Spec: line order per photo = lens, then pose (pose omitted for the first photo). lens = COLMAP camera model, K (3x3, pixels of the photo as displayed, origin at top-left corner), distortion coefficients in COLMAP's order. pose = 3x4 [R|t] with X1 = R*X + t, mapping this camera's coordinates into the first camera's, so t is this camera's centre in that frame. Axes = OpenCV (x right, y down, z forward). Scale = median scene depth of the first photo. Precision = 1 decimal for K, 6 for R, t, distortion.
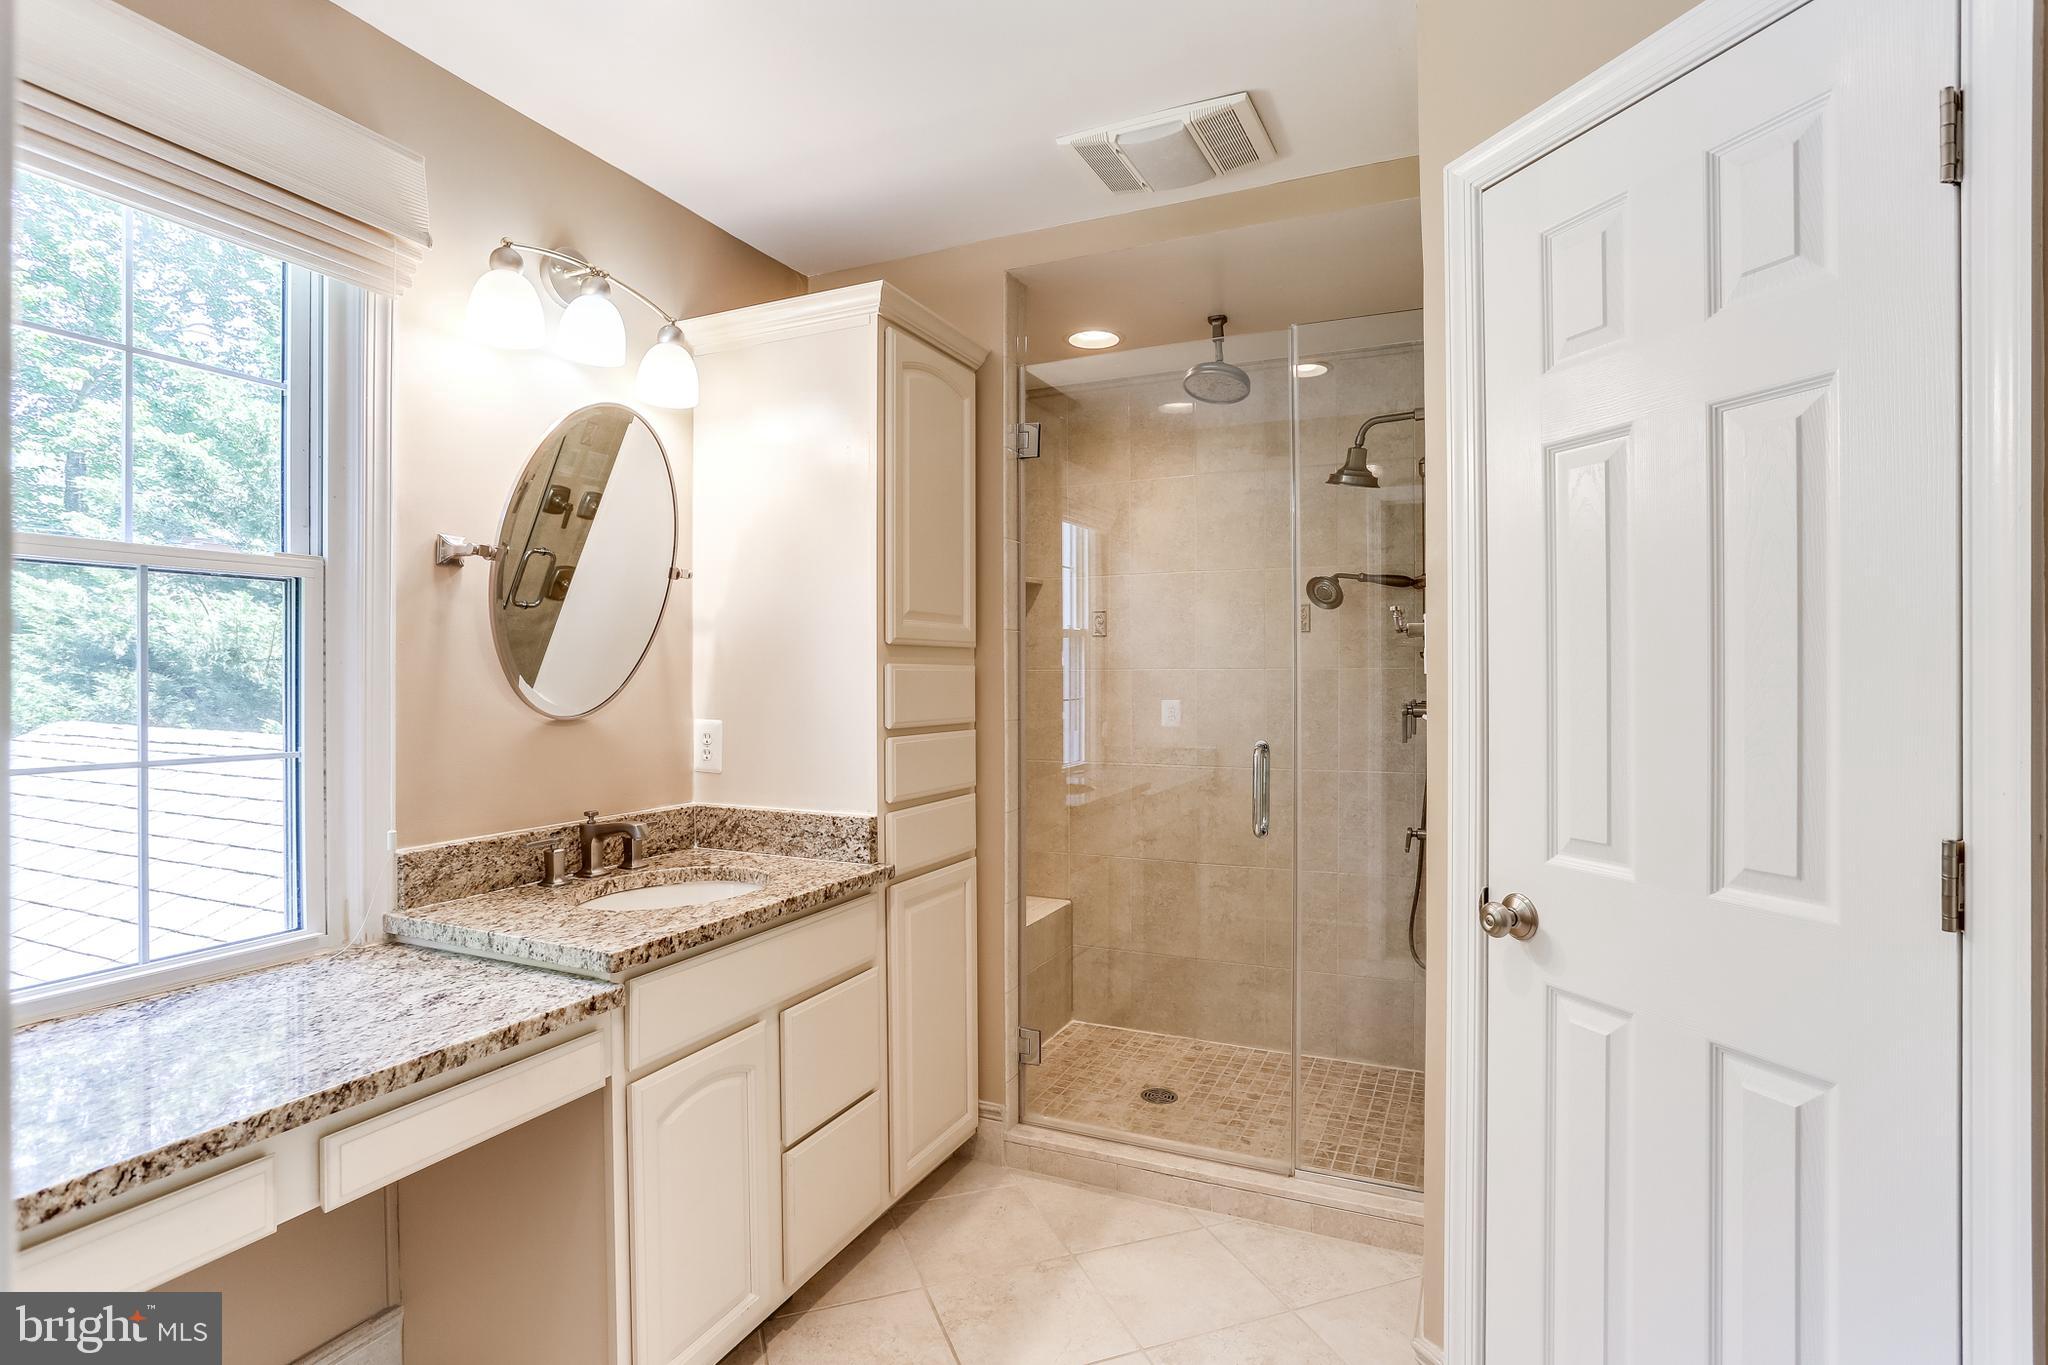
lens RADIAL K [[1022.3, 0, 1024.0], [0, 1022.3, 682.5], [0, 0, 1]] dist [-0.062477, 0.033395]
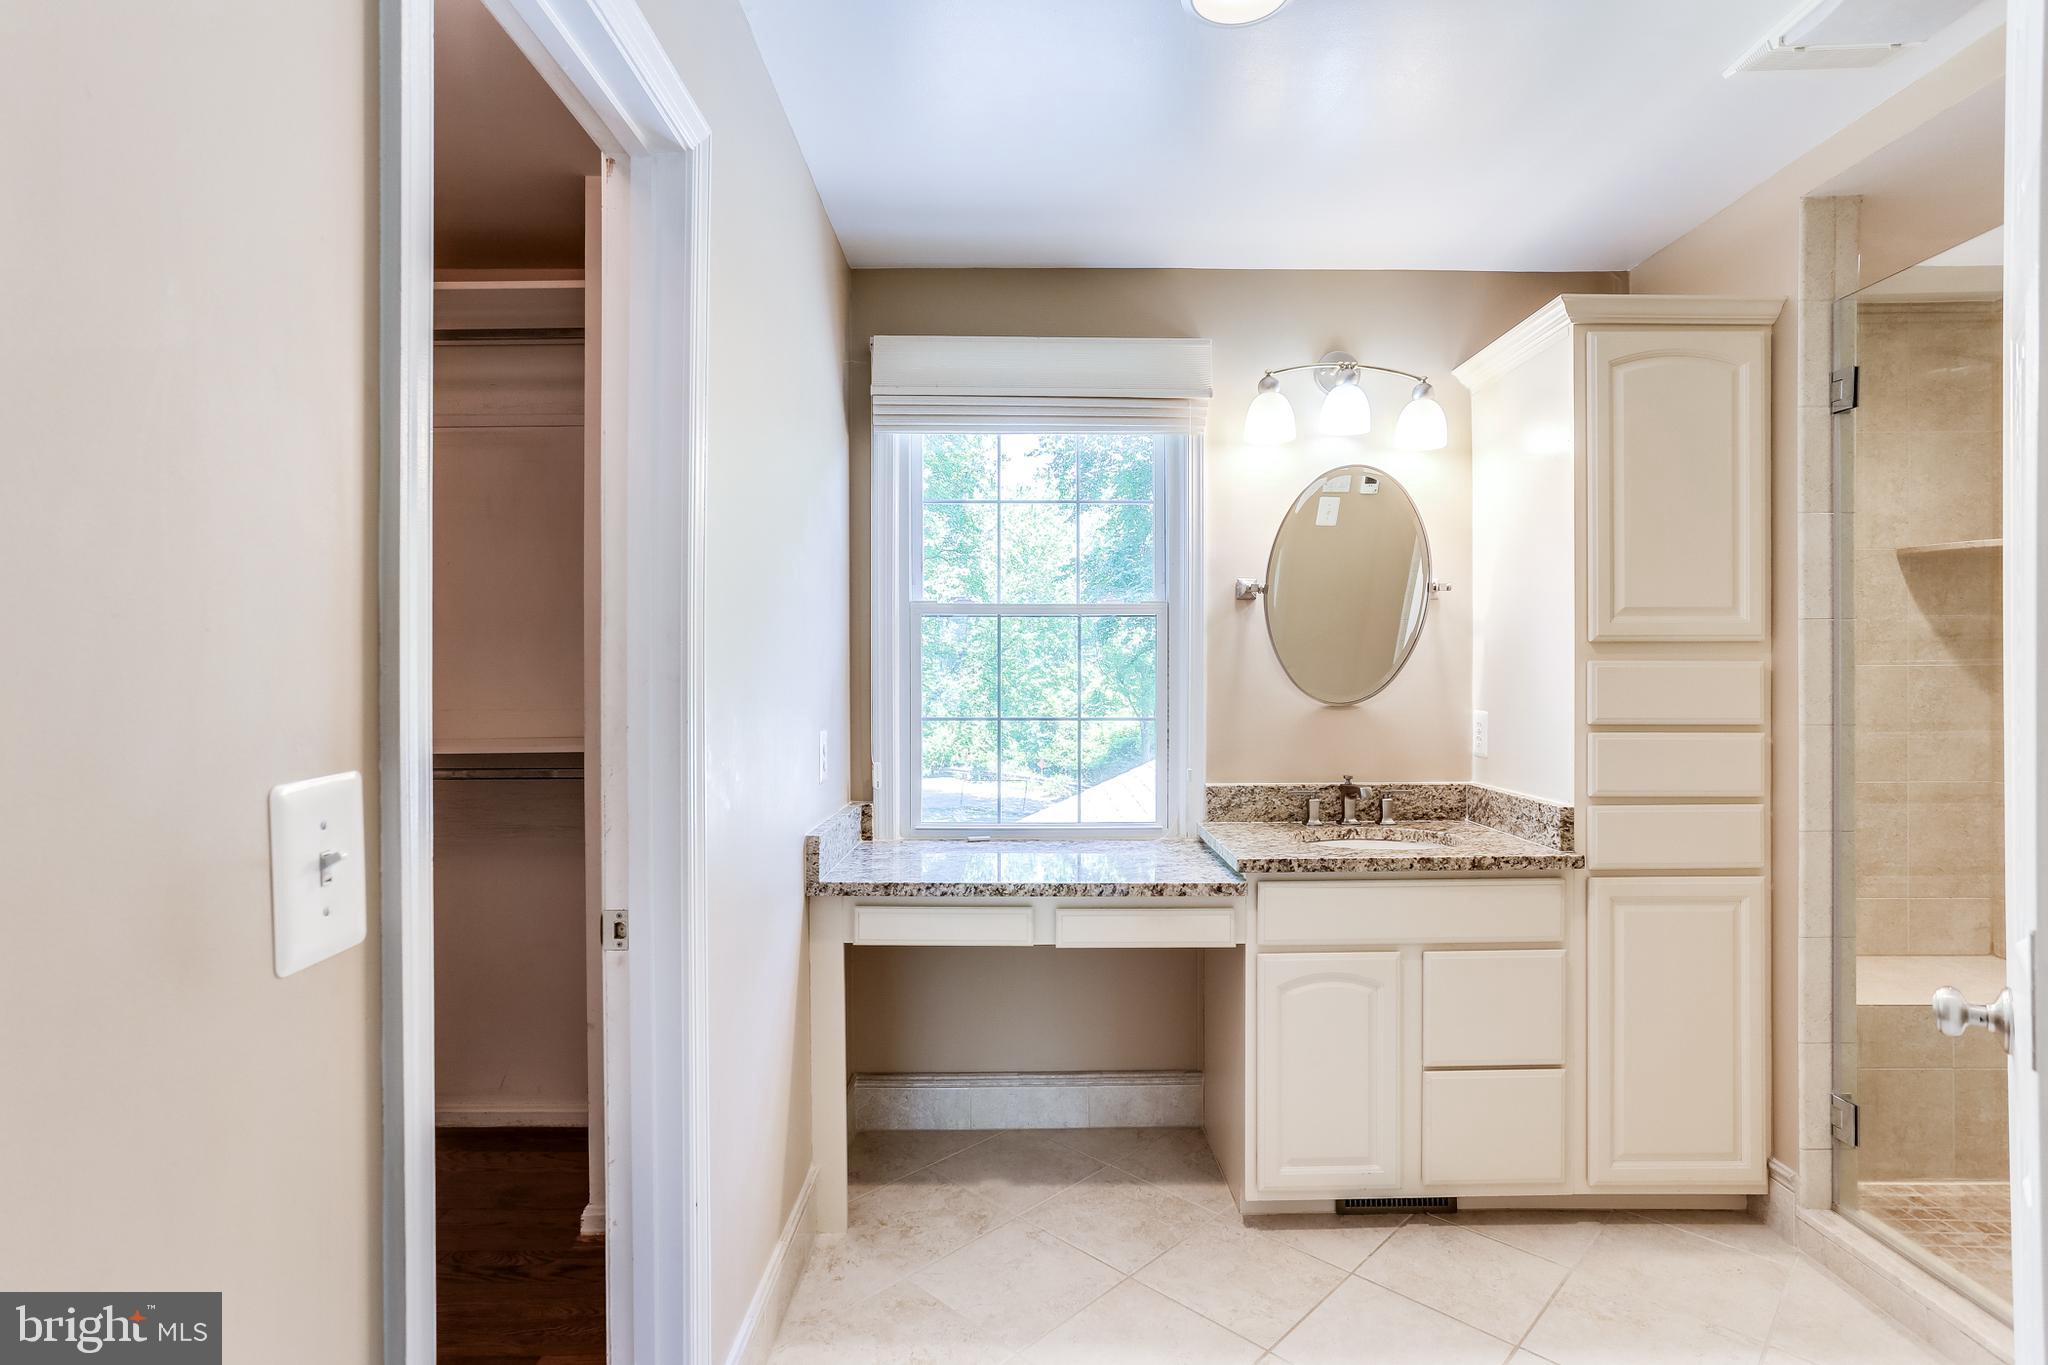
lens RADIAL K [[1007.2, 0, 1000.2], [0, 1007.2, 675.8], [0, 0, 1]] dist [-0.053663, 0.031665]
pose [[0.402401, 0.002460, -0.915460, 0.555886], [-0.004944, 0.999988, 0.000514, -0.000681], [0.915450, 0.004320, 0.402408, 0.055410]]
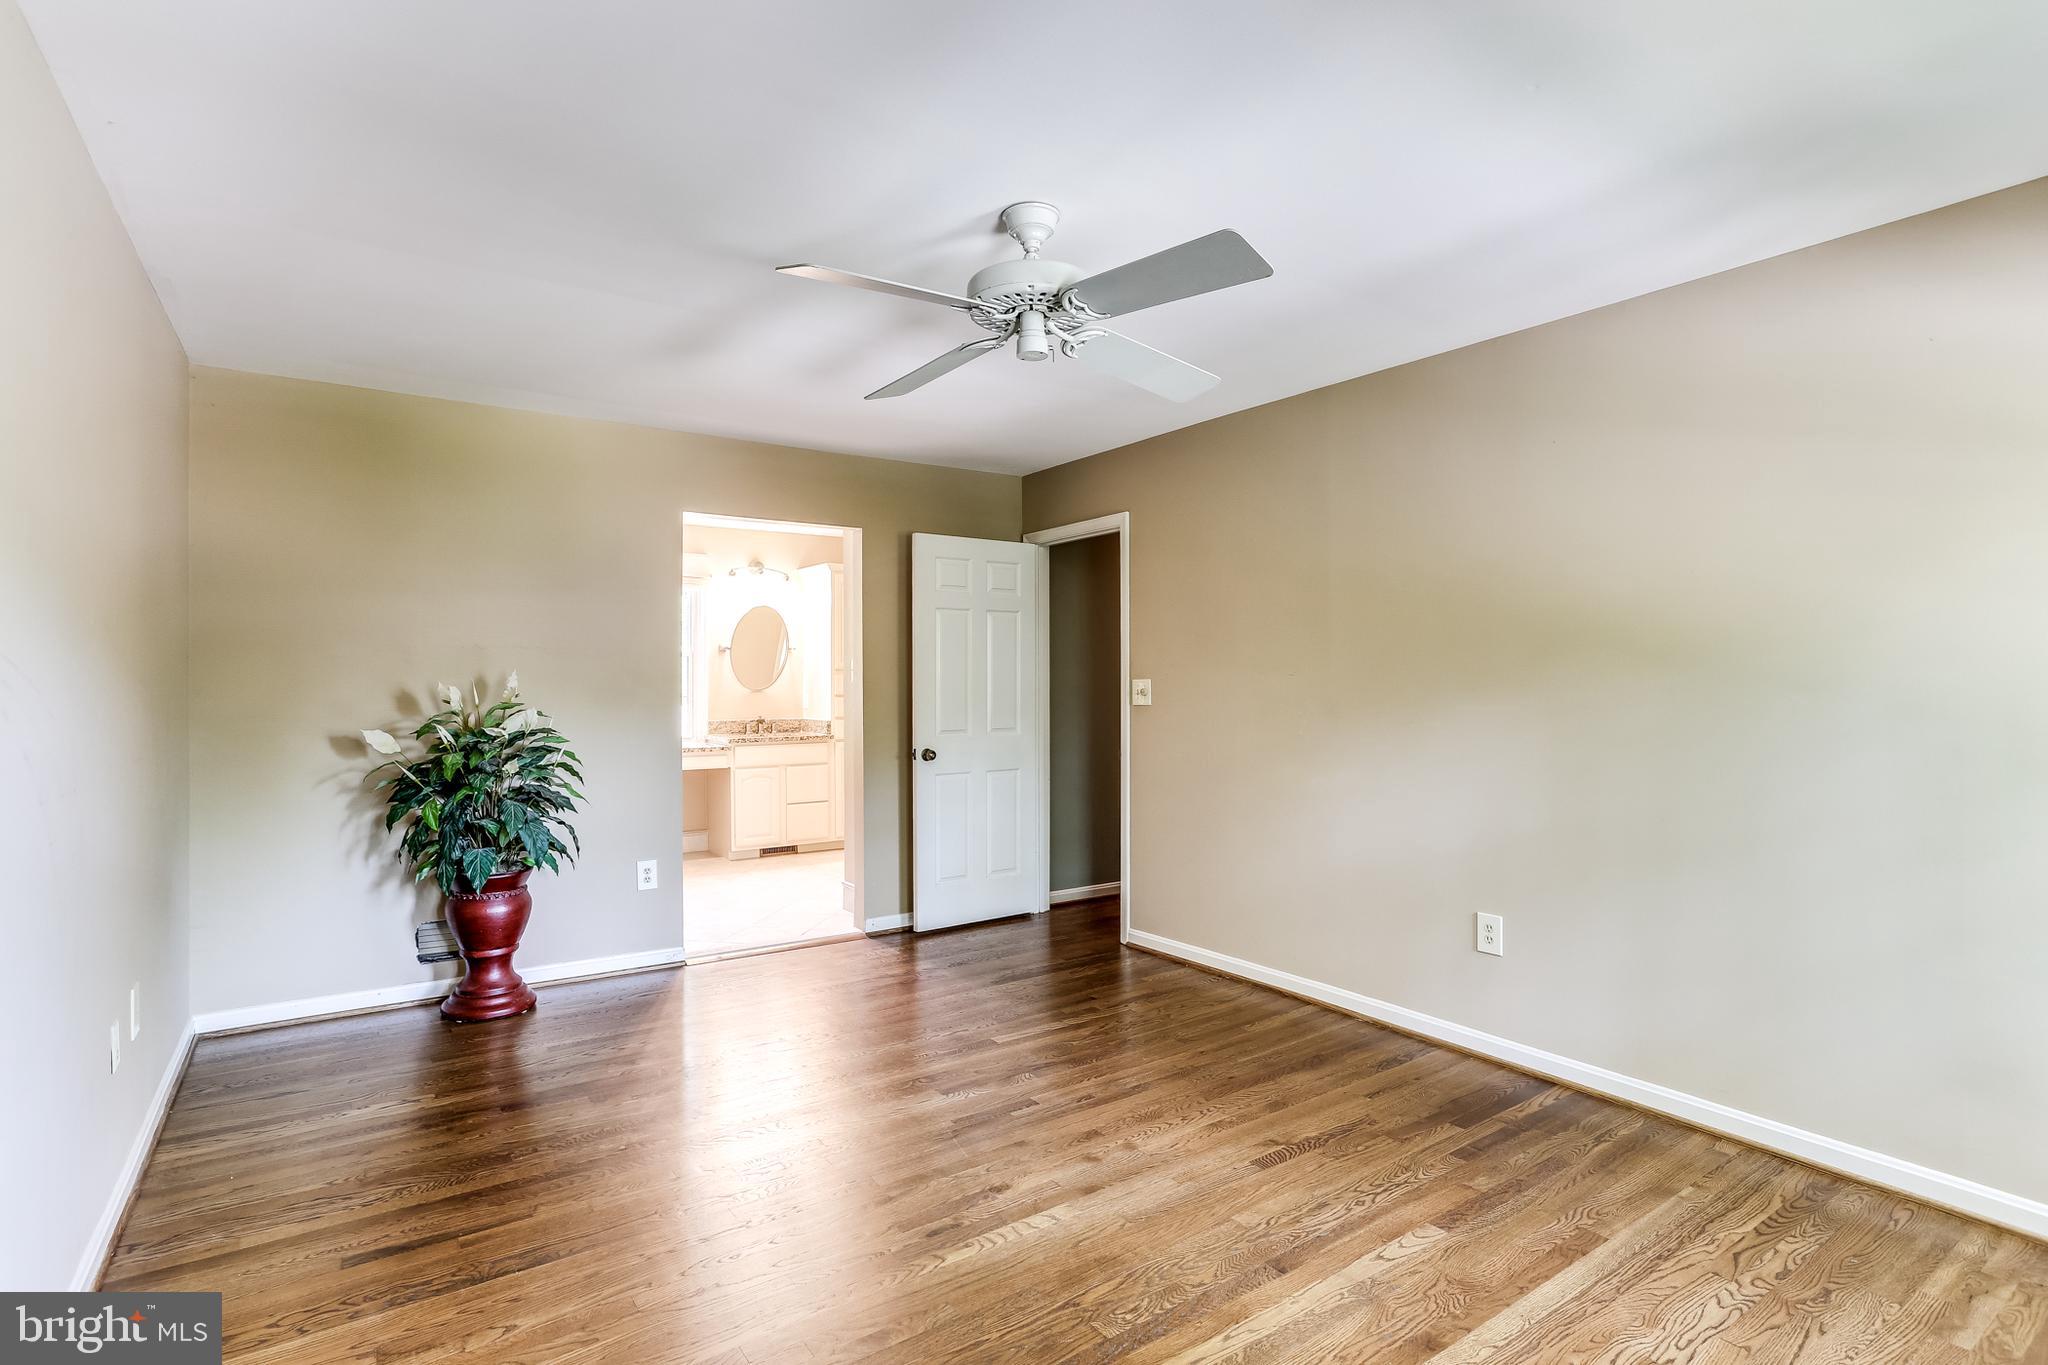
lens RADIAL K [[1007.2, 0, 1000.2], [0, 1007.2, 675.8], [0, 0, 1]] dist [-0.053663, 0.031665]
pose [[0.848428, -0.005438, -0.529284, 2.133425], [0.001250, 0.999965, -0.008269, 0.013362], [0.529310, 0.006354, 0.848405, -1.556492]]
